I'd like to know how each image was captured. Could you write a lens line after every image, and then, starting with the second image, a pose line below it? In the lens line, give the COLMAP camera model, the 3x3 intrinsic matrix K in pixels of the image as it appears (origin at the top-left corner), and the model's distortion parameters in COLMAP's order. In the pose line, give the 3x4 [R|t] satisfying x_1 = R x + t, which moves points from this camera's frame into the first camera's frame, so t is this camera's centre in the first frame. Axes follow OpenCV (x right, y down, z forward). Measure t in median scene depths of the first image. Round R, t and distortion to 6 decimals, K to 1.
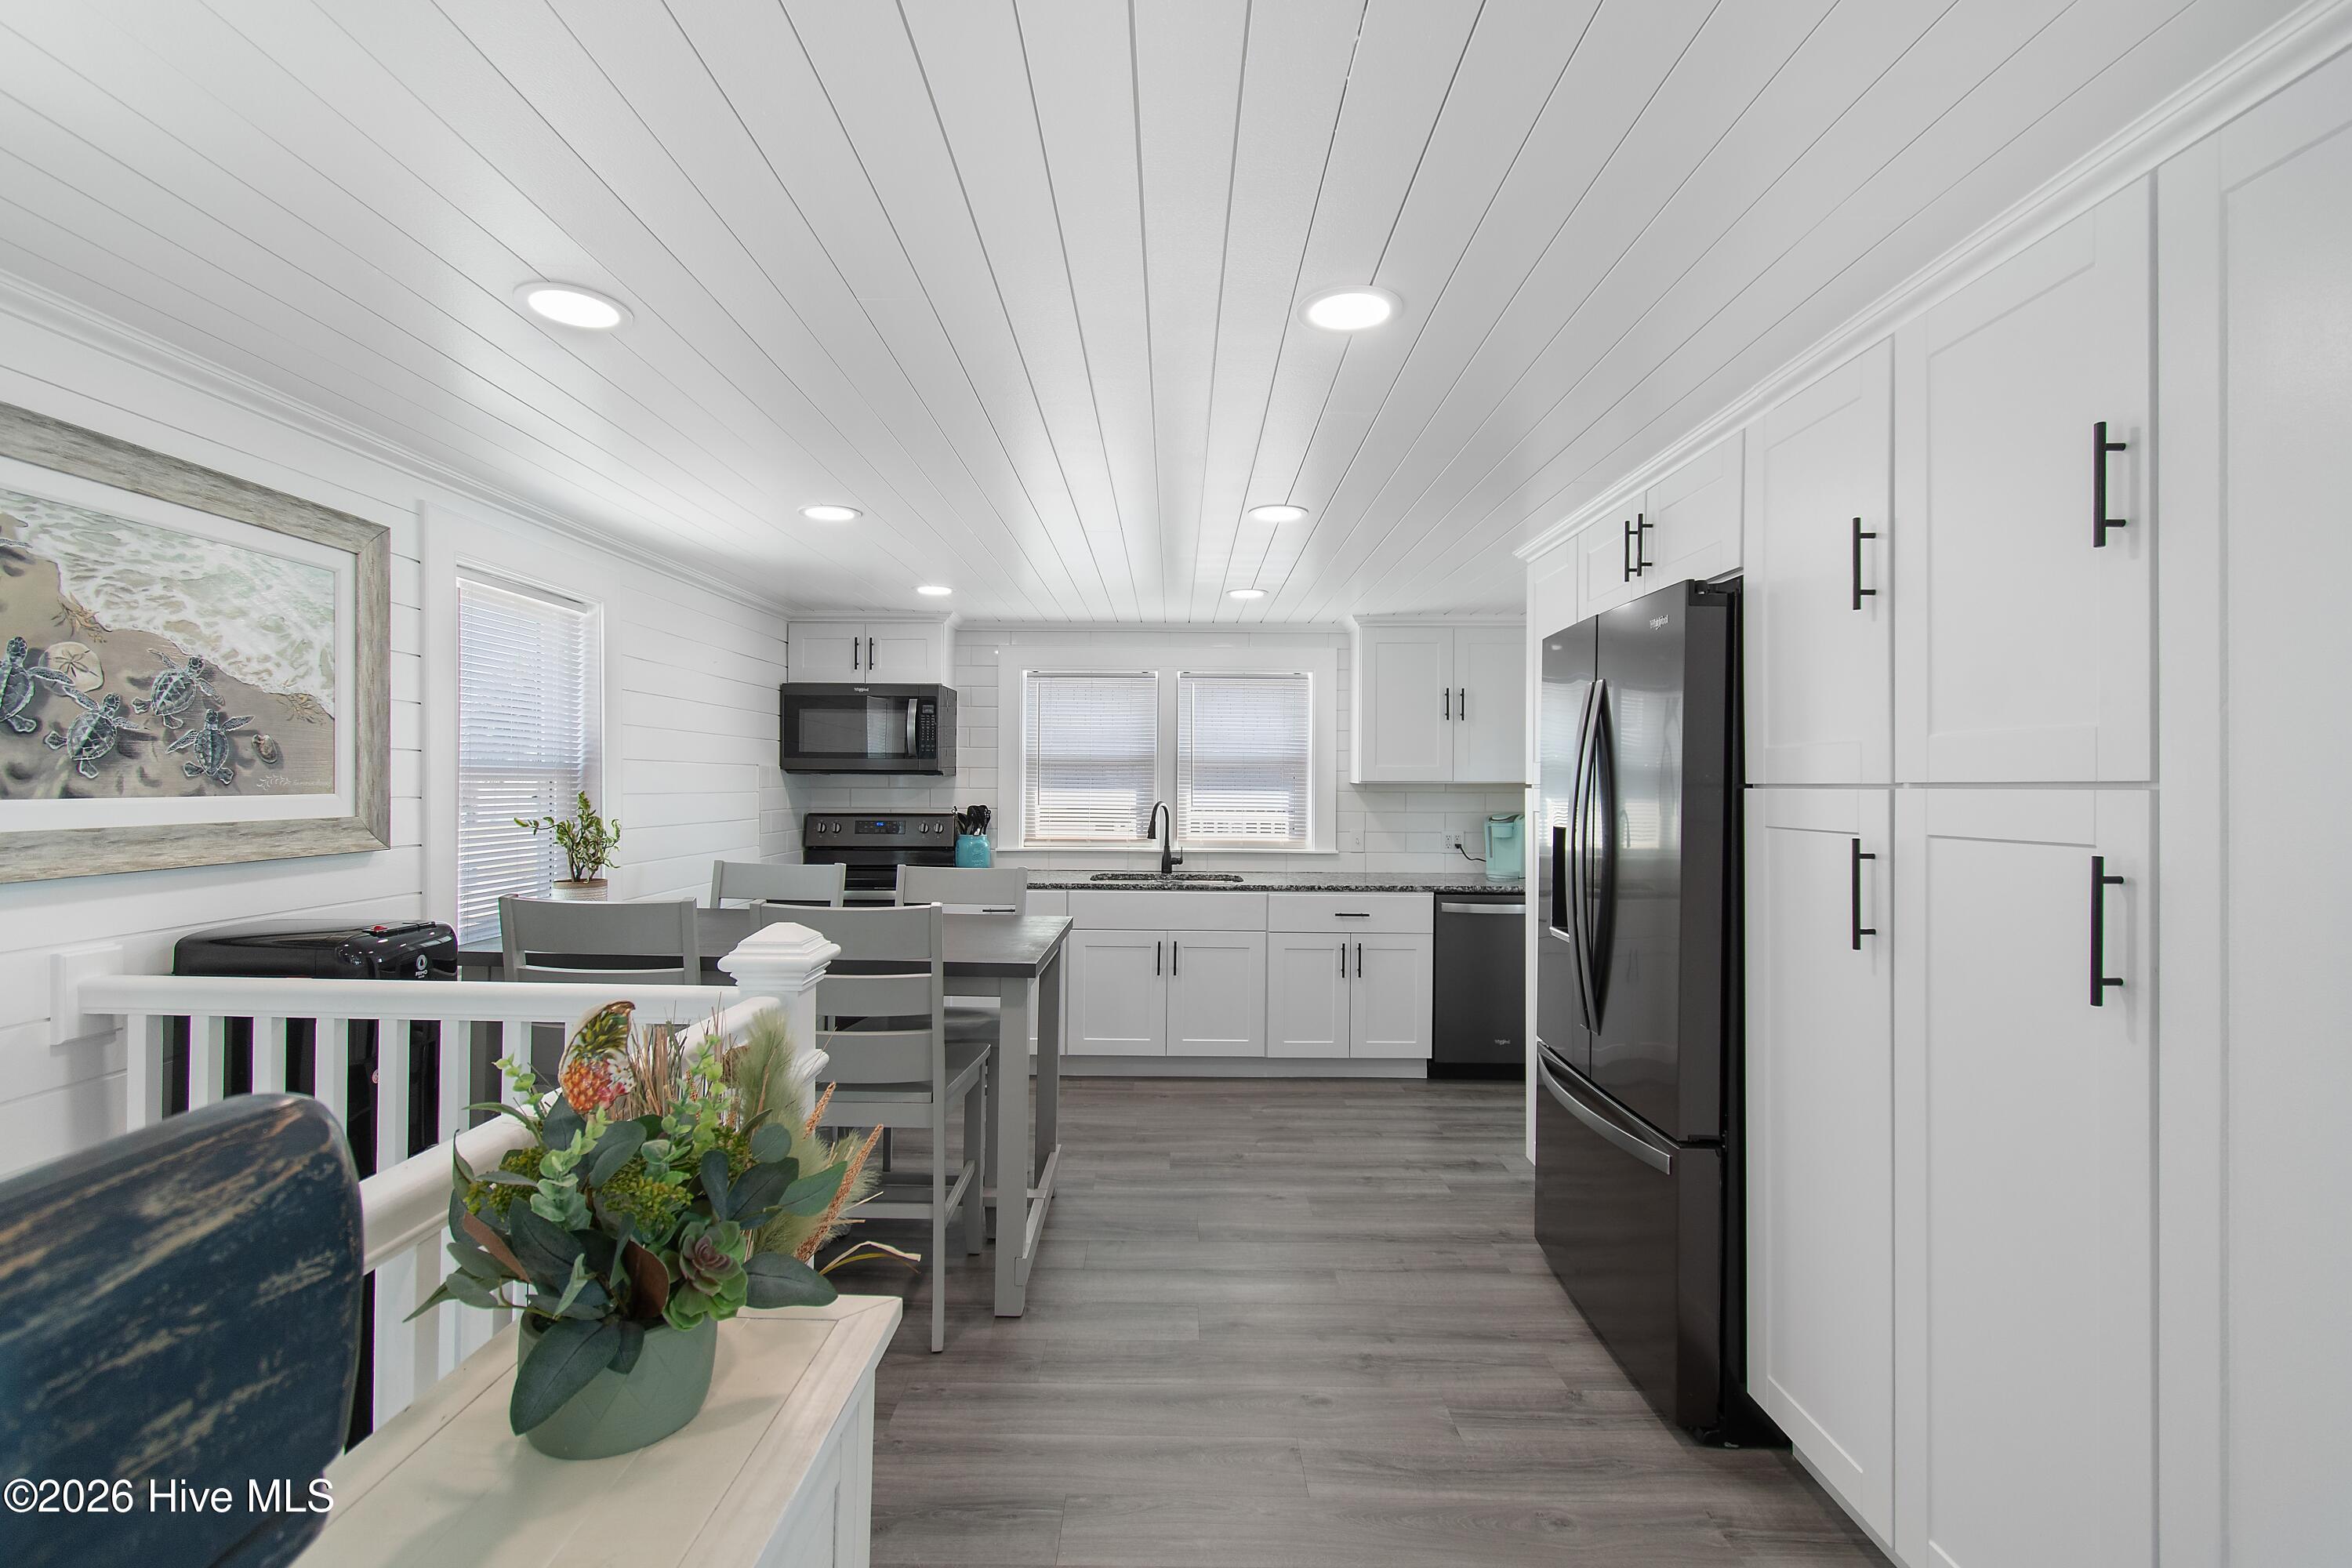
lens RADIAL K [[1041.6, 0, 1170.5], [0, 1041.6, 783.8], [0, 0, 1]] dist [0.001896, -0.000434]
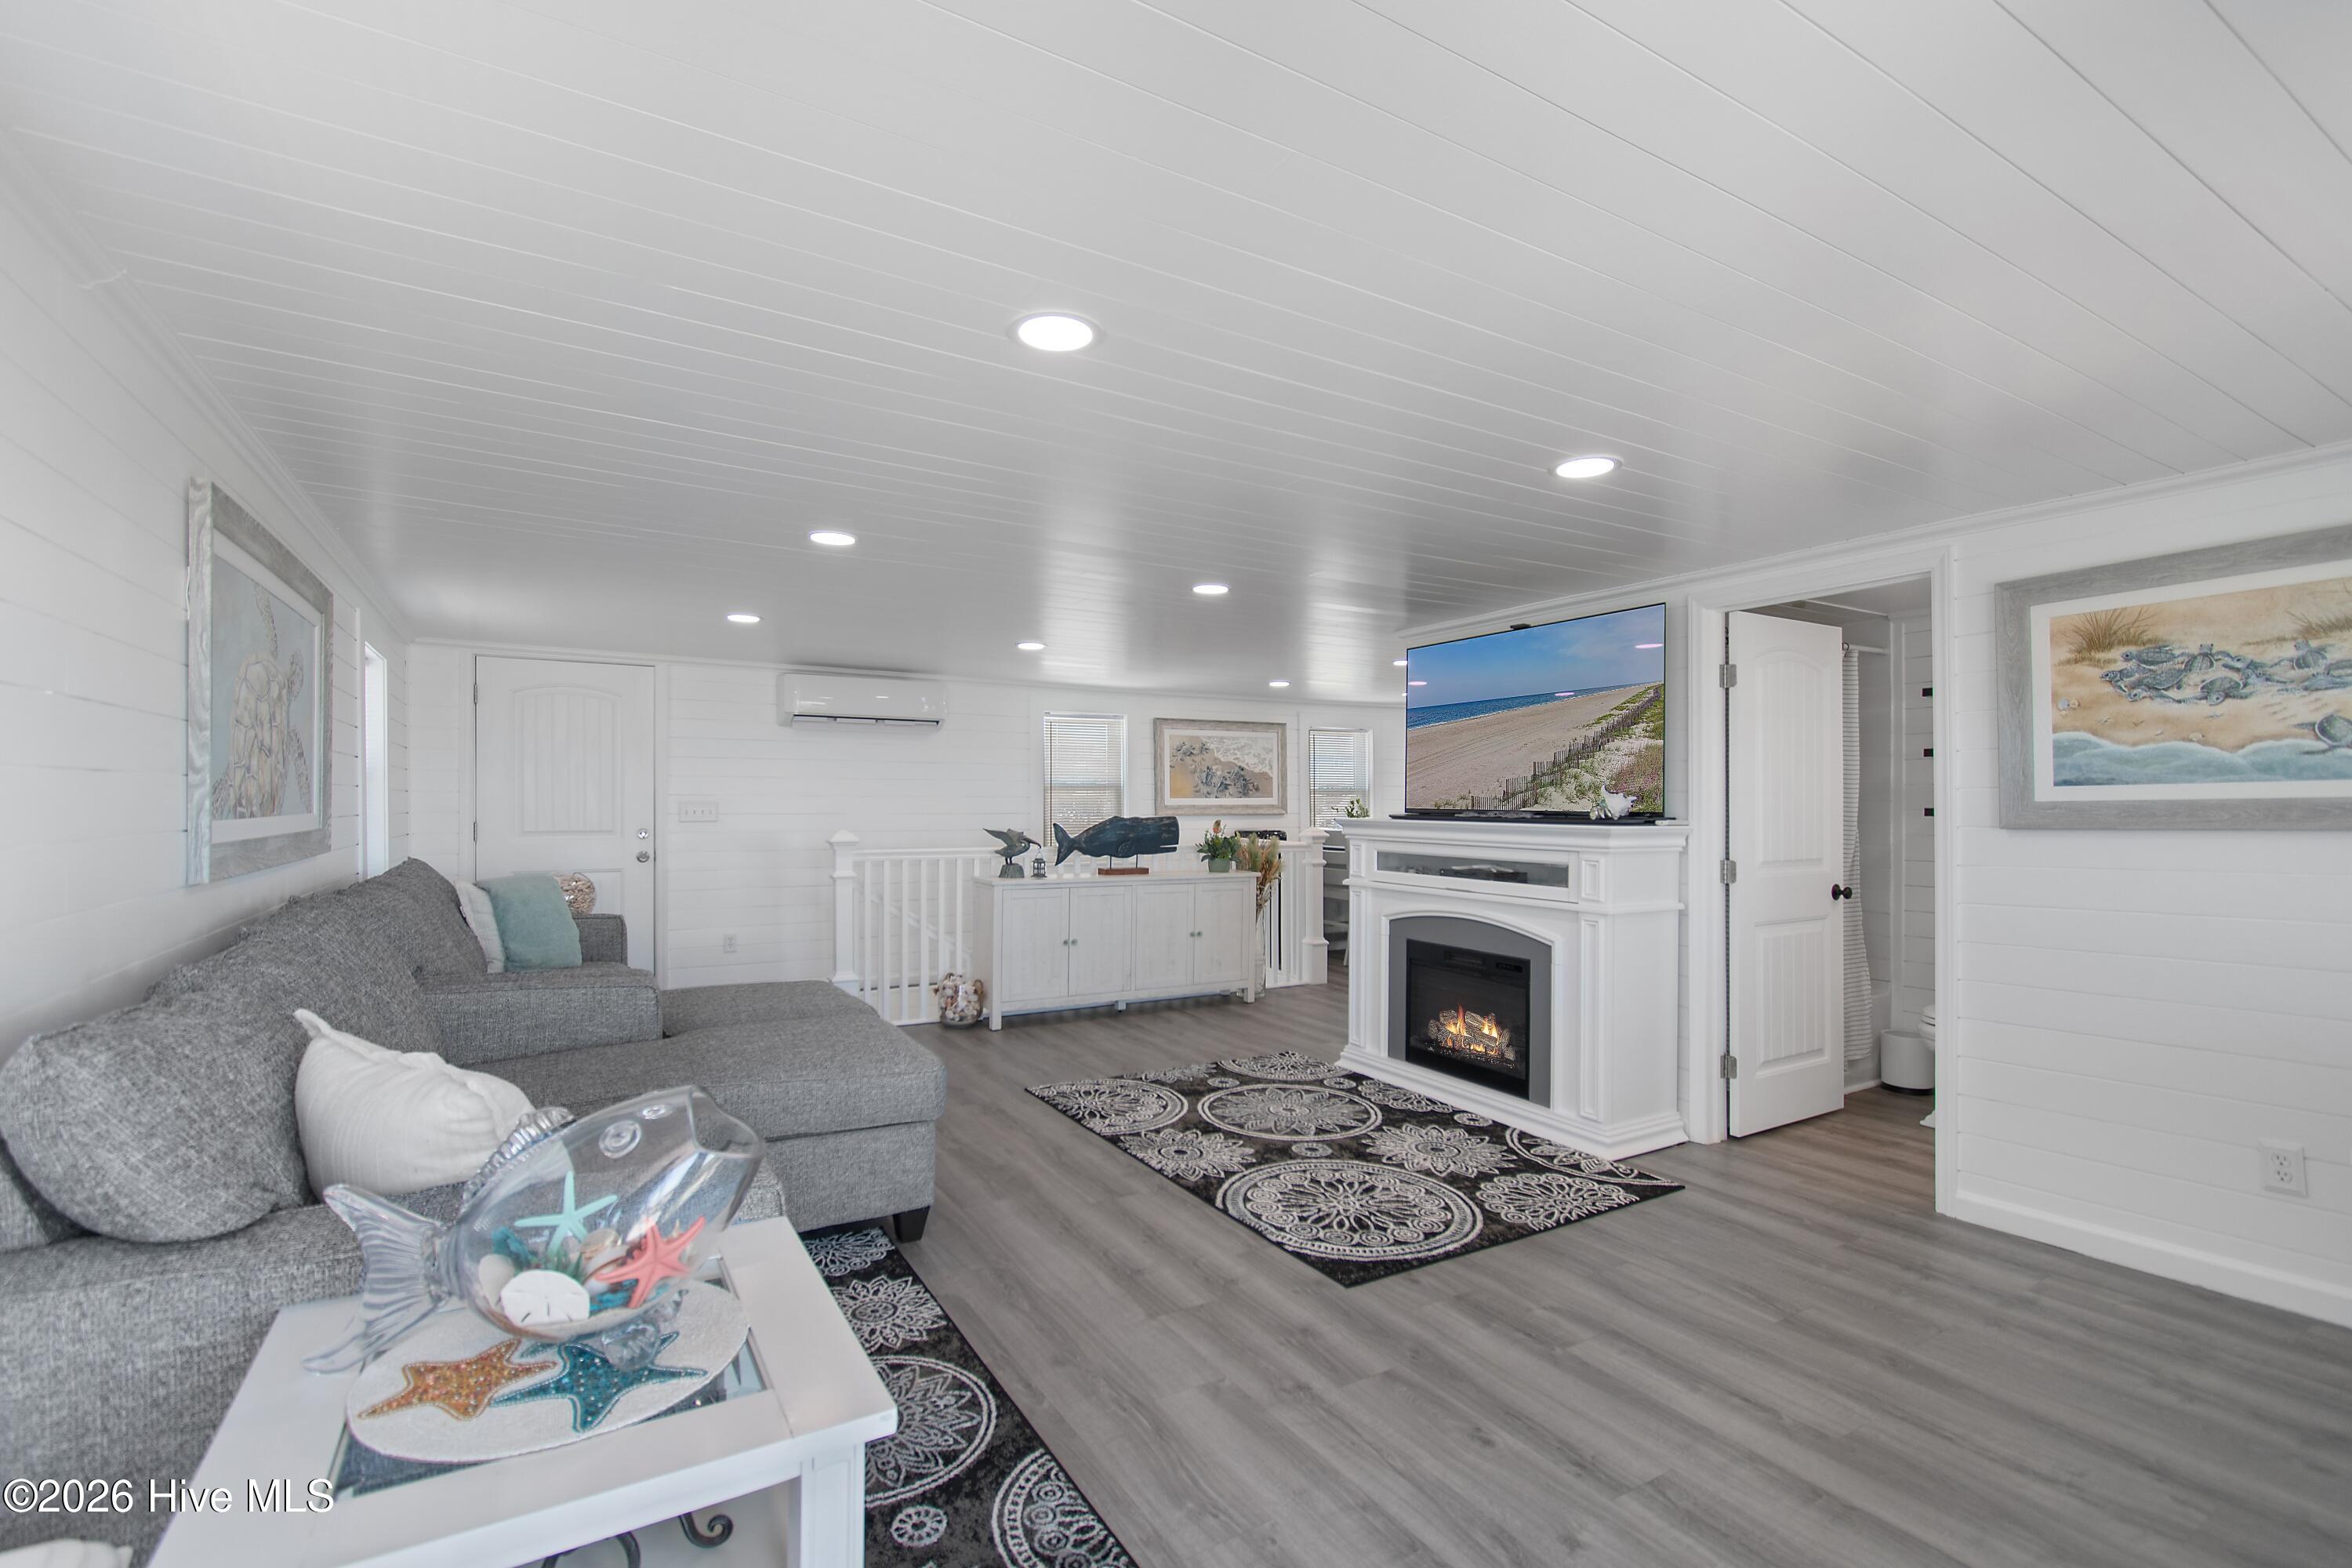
lens RADIAL K [[1041.6, 0, 1170.5], [0, 1041.6, 783.8], [0, 0, 1]] dist [0.001896, -0.000434]
pose [[0.513470, -0.021241, -0.857845, 1.097577], [0.005356, 0.999753, -0.021549, 0.018703], [0.858091, 0.006470, 0.513457, -0.612222]]
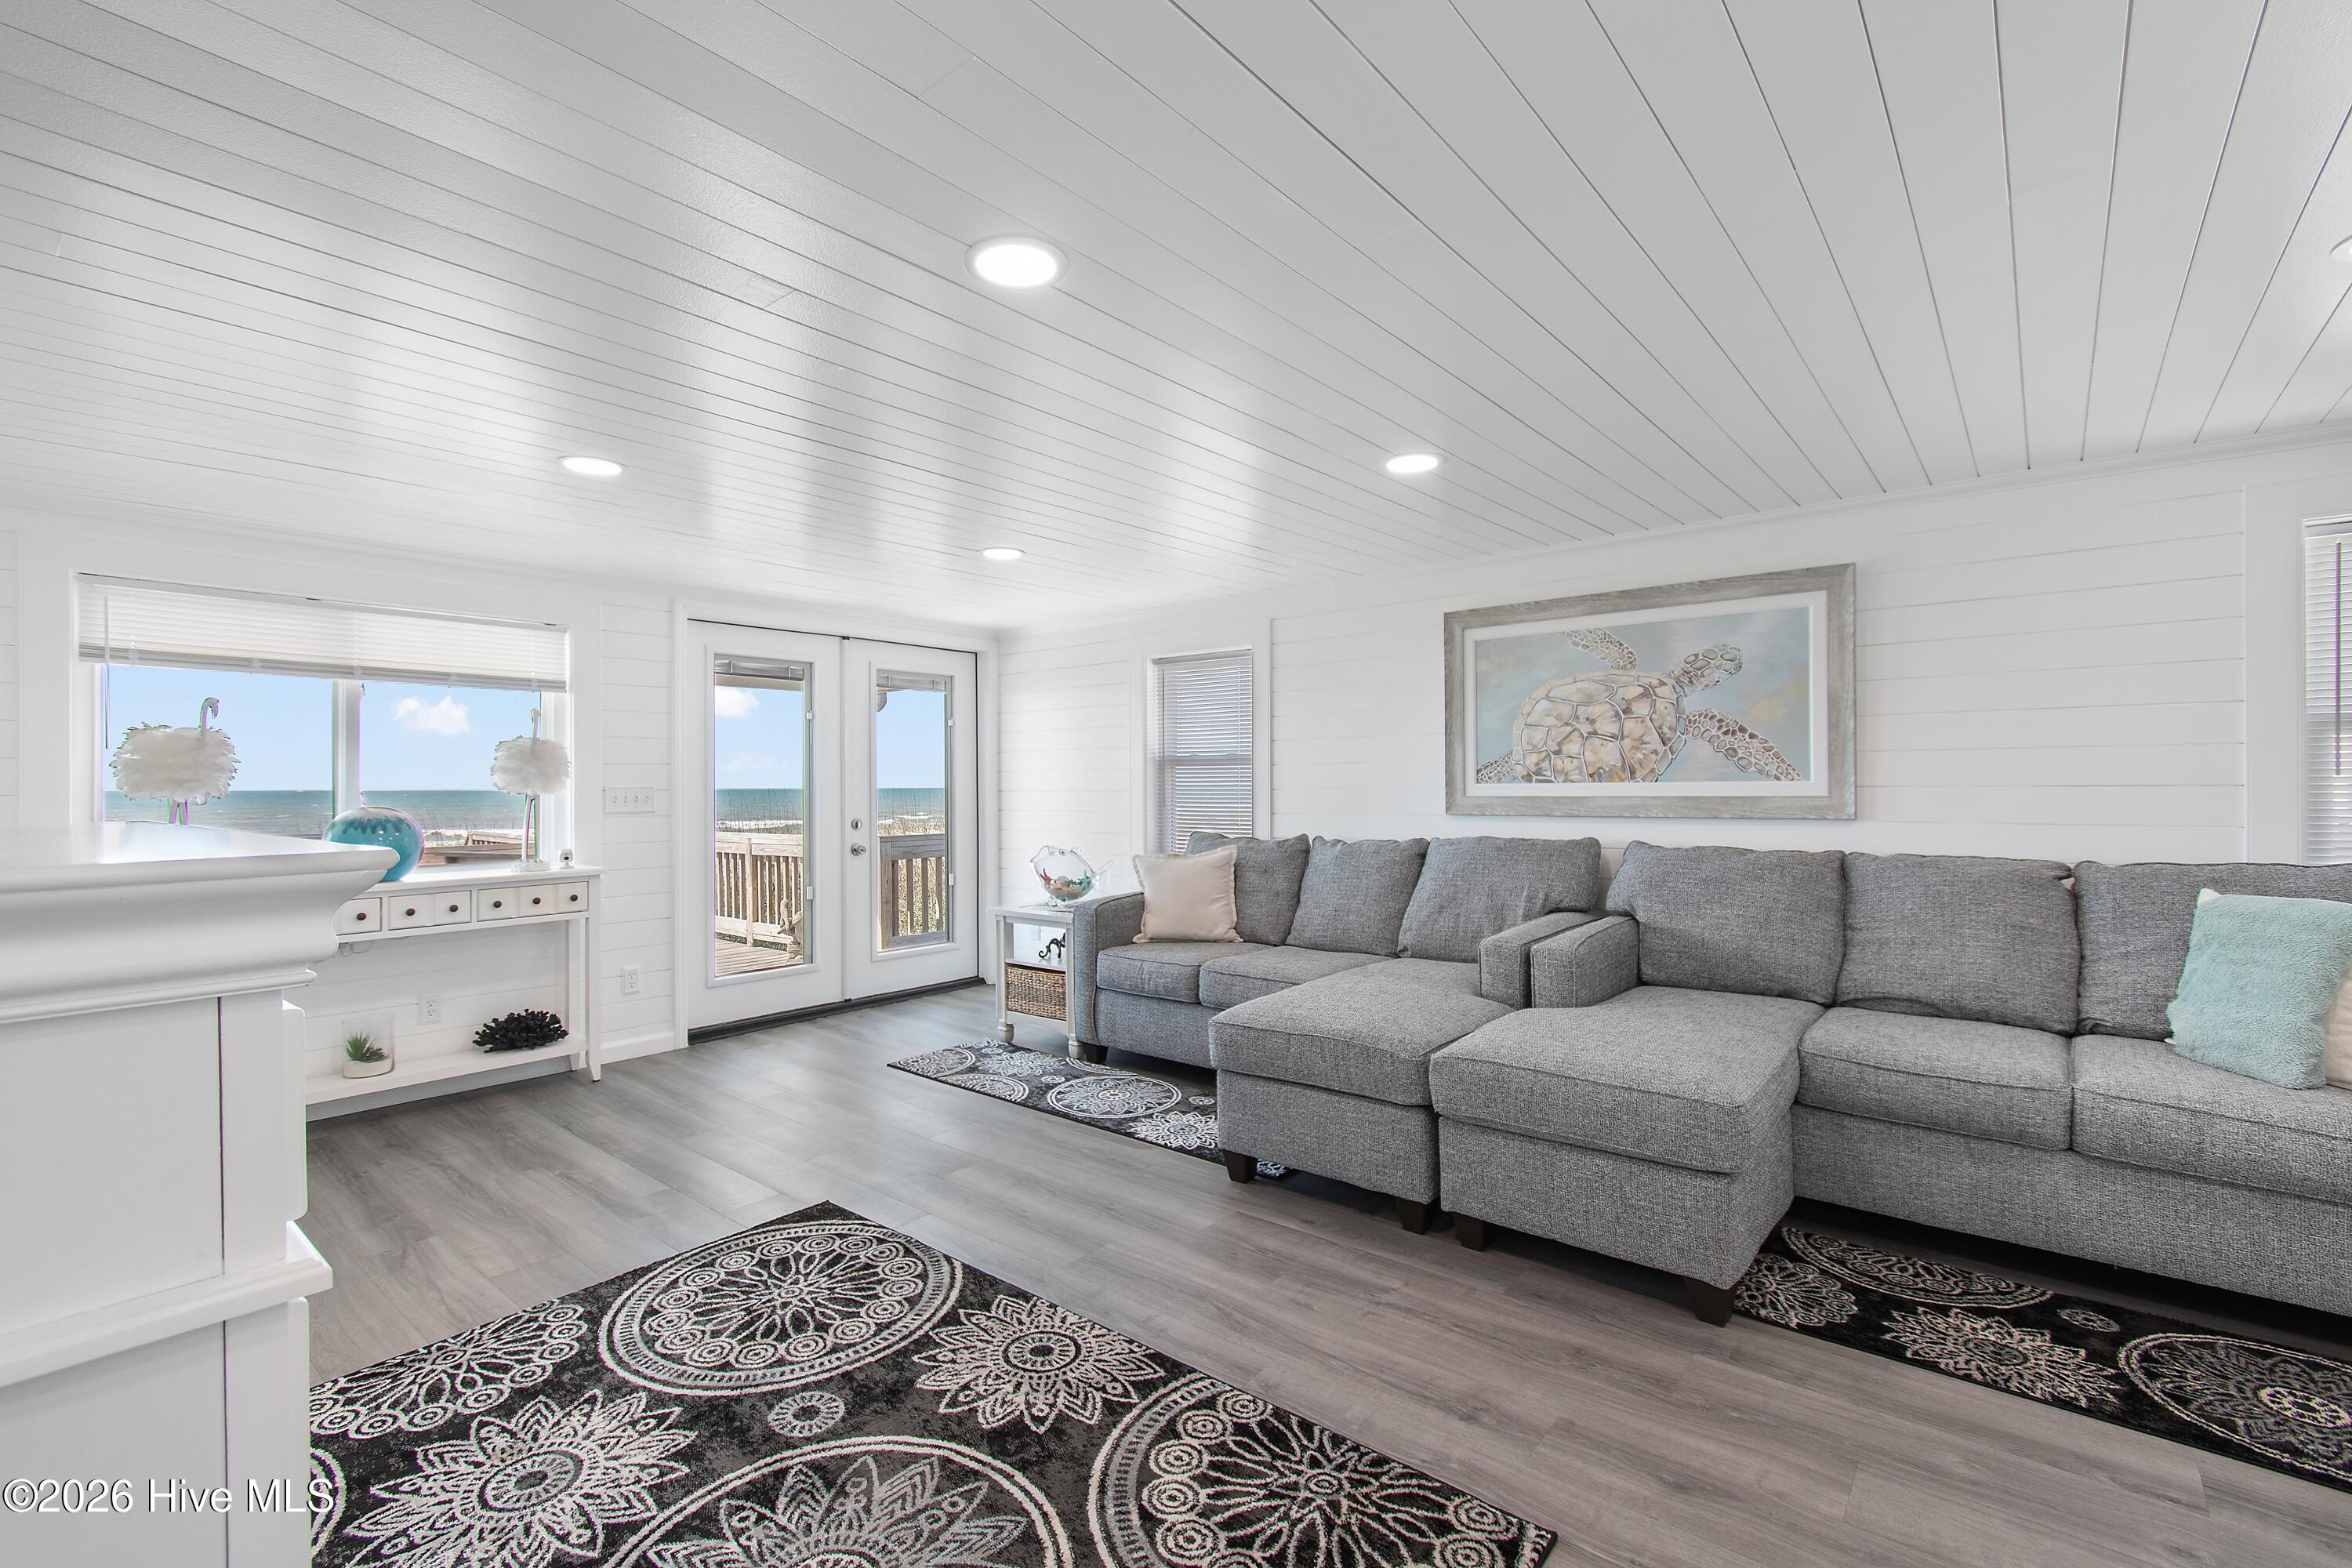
lens RADIAL K [[1032.3, 0, 1167.8], [0, 1032.3, 789.5], [0, 0, 1]] dist [0.003759, -0.000483]
pose [[-0.766601, -0.006169, 0.642094, 0.058590], [-0.001590, 0.999969, 0.007710, 0.021182], [-0.642122, 0.004889, -0.766587, 0.134911]]
